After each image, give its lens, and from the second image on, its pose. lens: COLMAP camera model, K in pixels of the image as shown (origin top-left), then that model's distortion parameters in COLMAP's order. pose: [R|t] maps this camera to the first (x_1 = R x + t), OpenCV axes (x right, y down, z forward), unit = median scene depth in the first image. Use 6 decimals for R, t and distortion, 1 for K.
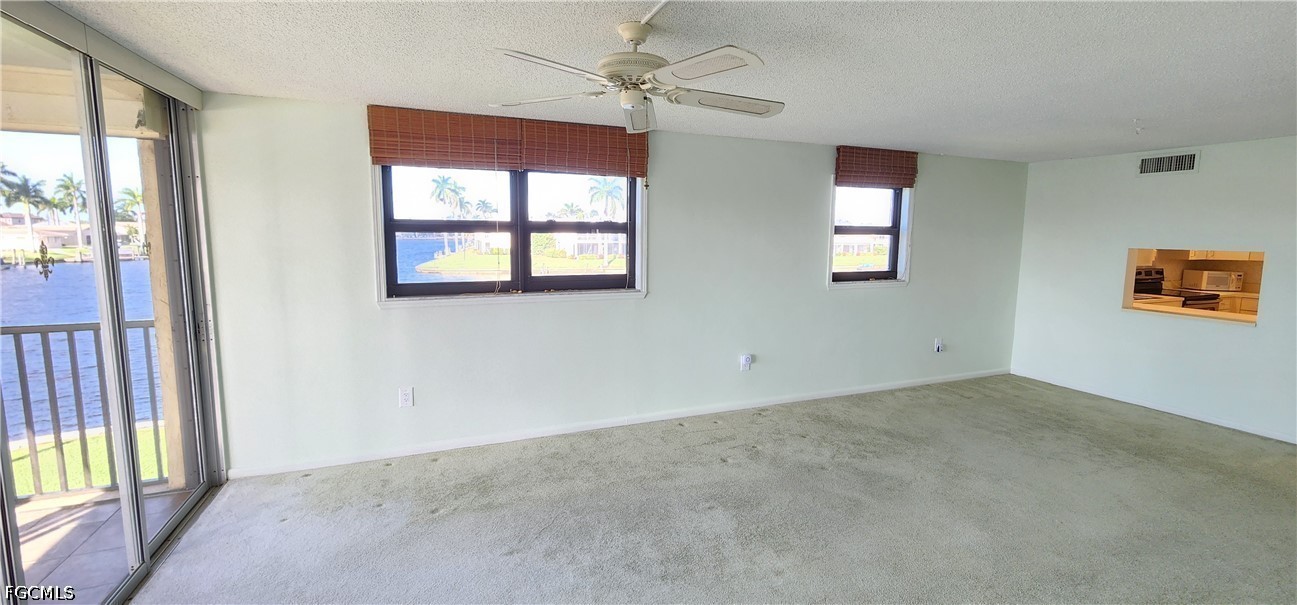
lens RADIAL K [[534.5, 0, 649.5], [0, 534.5, 283.3], [0, 0, 1]] dist [-0.001652, 0.000364]
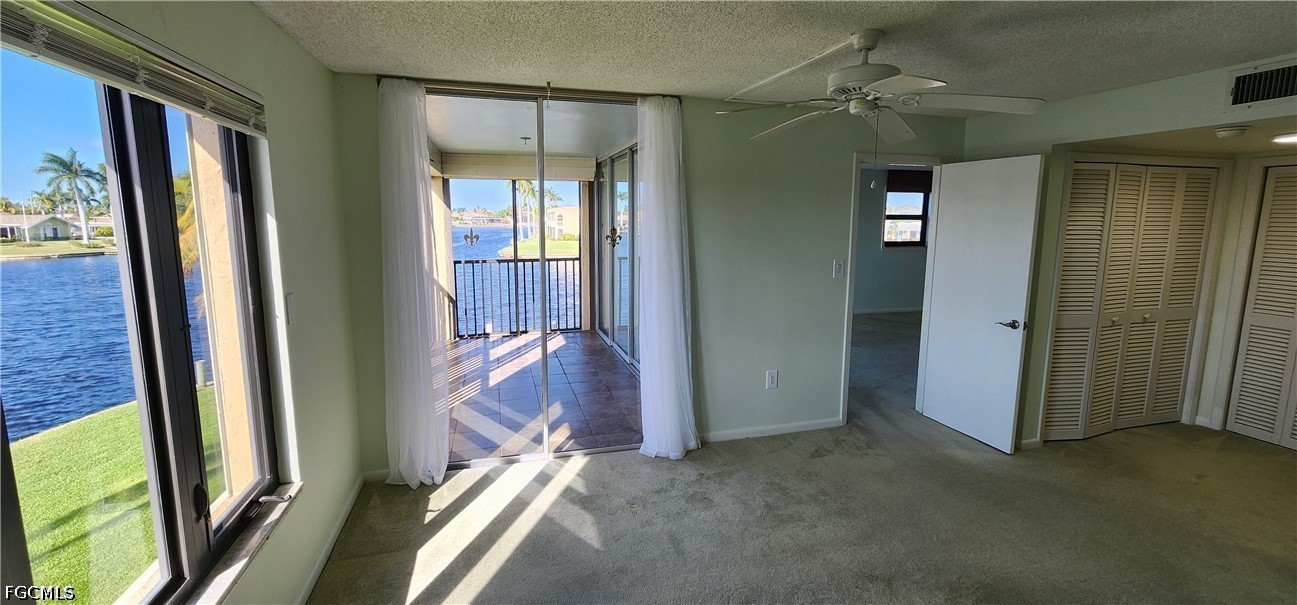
lens RADIAL K [[534.5, 0, 650.1], [0, 534.5, 290.2], [0, 0, 1]] dist [-0.001652, 0.000364]
pose [[0.994357, 0.009508, -0.105656, -0.241411], [-0.005585, 0.999286, 0.037368, 0.079228], [0.105936, -0.036567, 0.993700, -0.846042]]
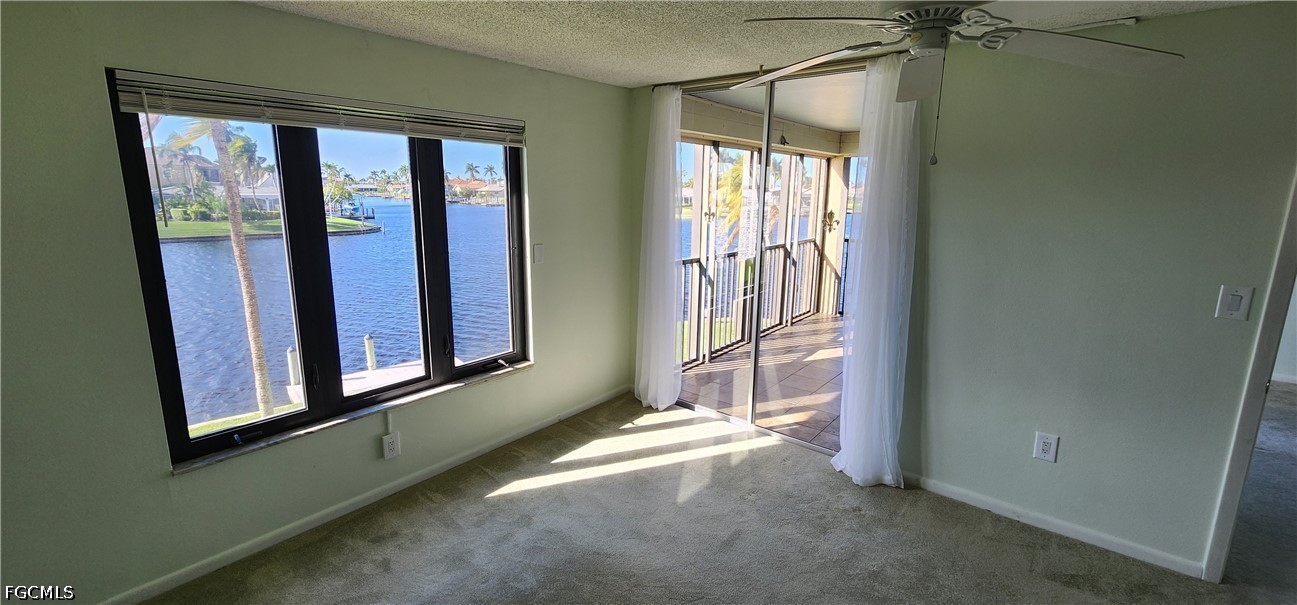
lens RADIAL K [[534.5, 0, 645.6], [0, 534.5, 289.9], [0, 0, 1]] dist [-0.001652, 0.000364]
pose [[0.478395, 0.162917, -0.862900, 0.095357], [-0.095367, 0.986467, 0.133374, 0.052891], [0.872951, 0.018487, 0.487457, -0.657403]]
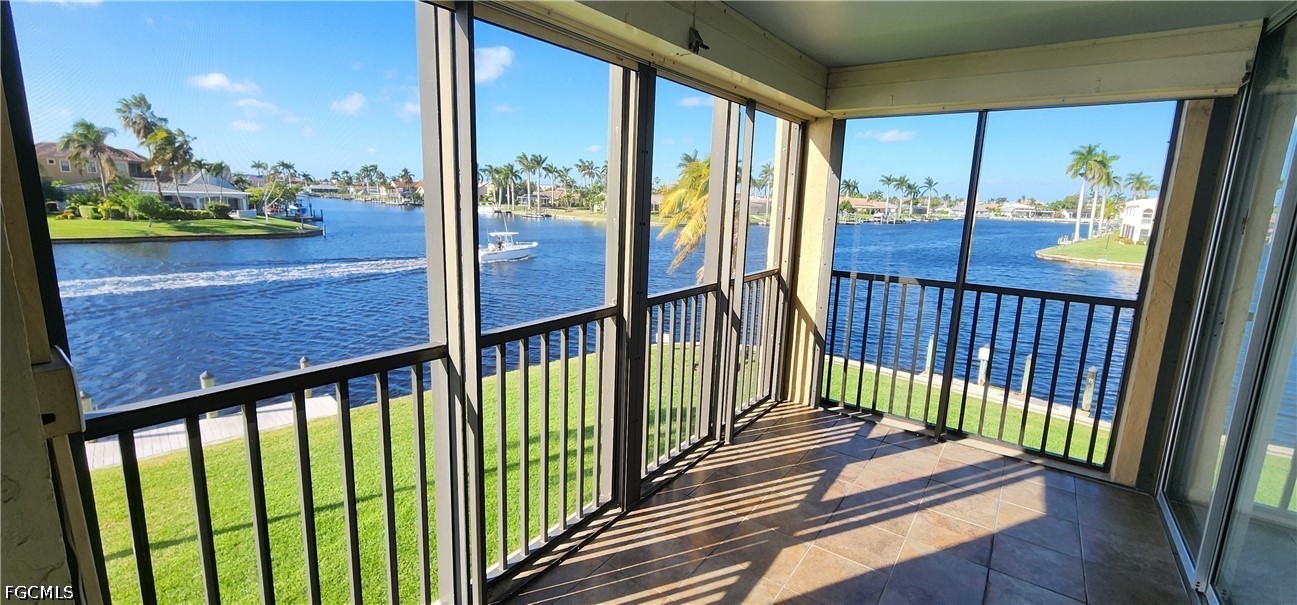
lens RADIAL K [[534.5, 0, 649.2], [0, 534.5, 290.5], [0, 0, 1]] dist [-0.001652, 0.000364]
pose [[0.523536, 0.157468, -0.837325, -0.390451], [-0.112241, 0.986954, 0.115429, 0.024738], [0.844578, 0.033550, 0.534380, -0.137418]]
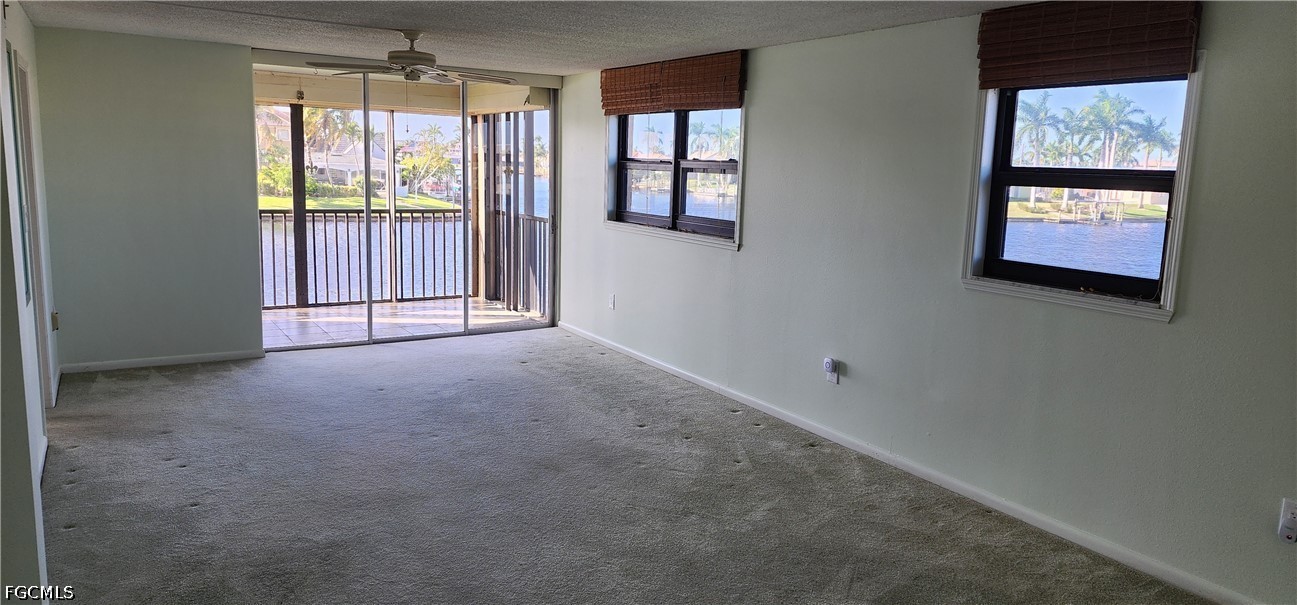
lens RADIAL K [[871.1, 0, 667.6], [0, 871.1, 284.6], [0, 0, 1]] dist [0.040301, -0.007714]
pose [[0.177074, 0.136319, -0.974711, 1.123376], [-0.128346, 0.985103, 0.114456, -0.054354], [0.975793, 0.104833, 0.191932, 0.535038]]
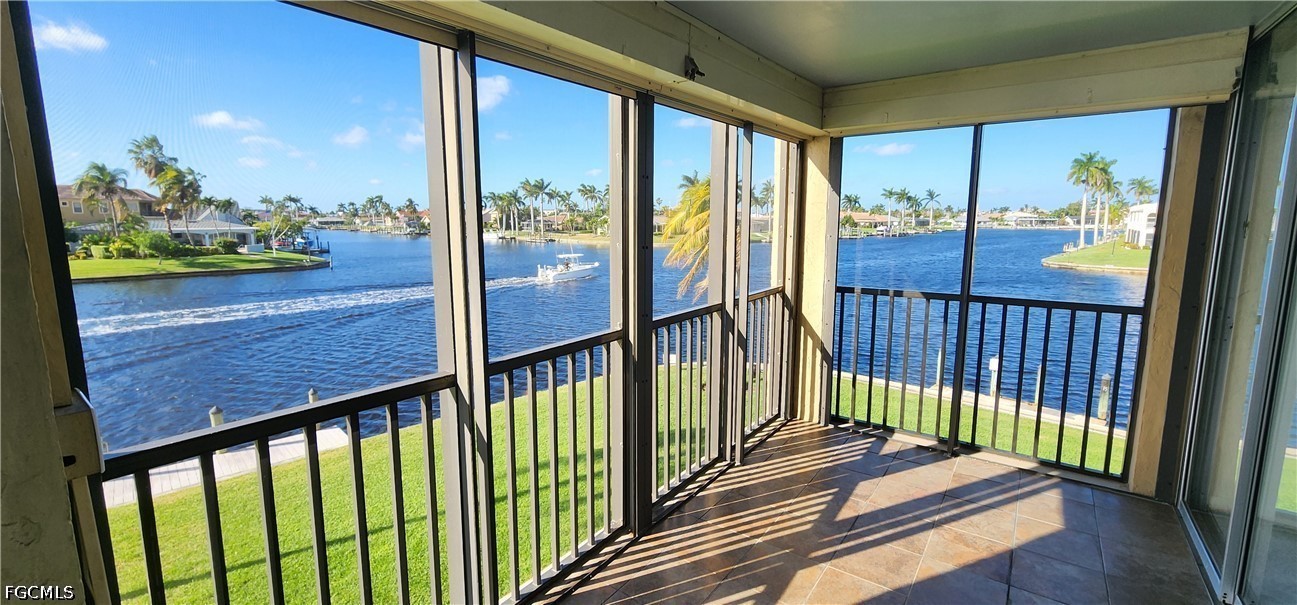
lens RADIAL K [[534.5, 0, 649.1], [0, 534.5, 290.3], [0, 0, 1]] dist [-0.001652, 0.000364]
pose [[0.519434, 0.107462, -0.847727, -0.386964], [-0.079214, 0.993845, 0.077448, 0.022505], [0.850831, 0.026923, 0.524749, -0.139095]]
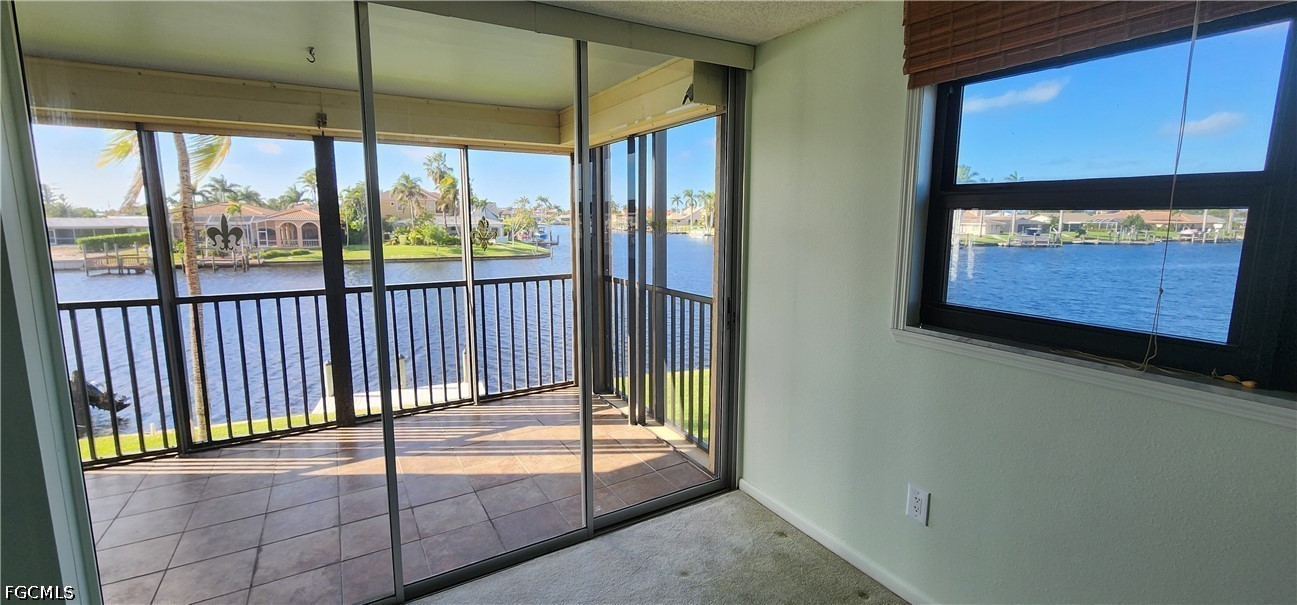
lens RADIAL K [[534.5, 0, 651.5], [0, 534.5, 291.3], [0, 0, 1]] dist [-0.001652, 0.000364]
pose [[0.150417, 0.132175, -0.979747, 0.018175], [-0.099419, 0.988021, 0.118028, -0.034535], [0.983611, 0.079652, 0.161756, 0.448275]]
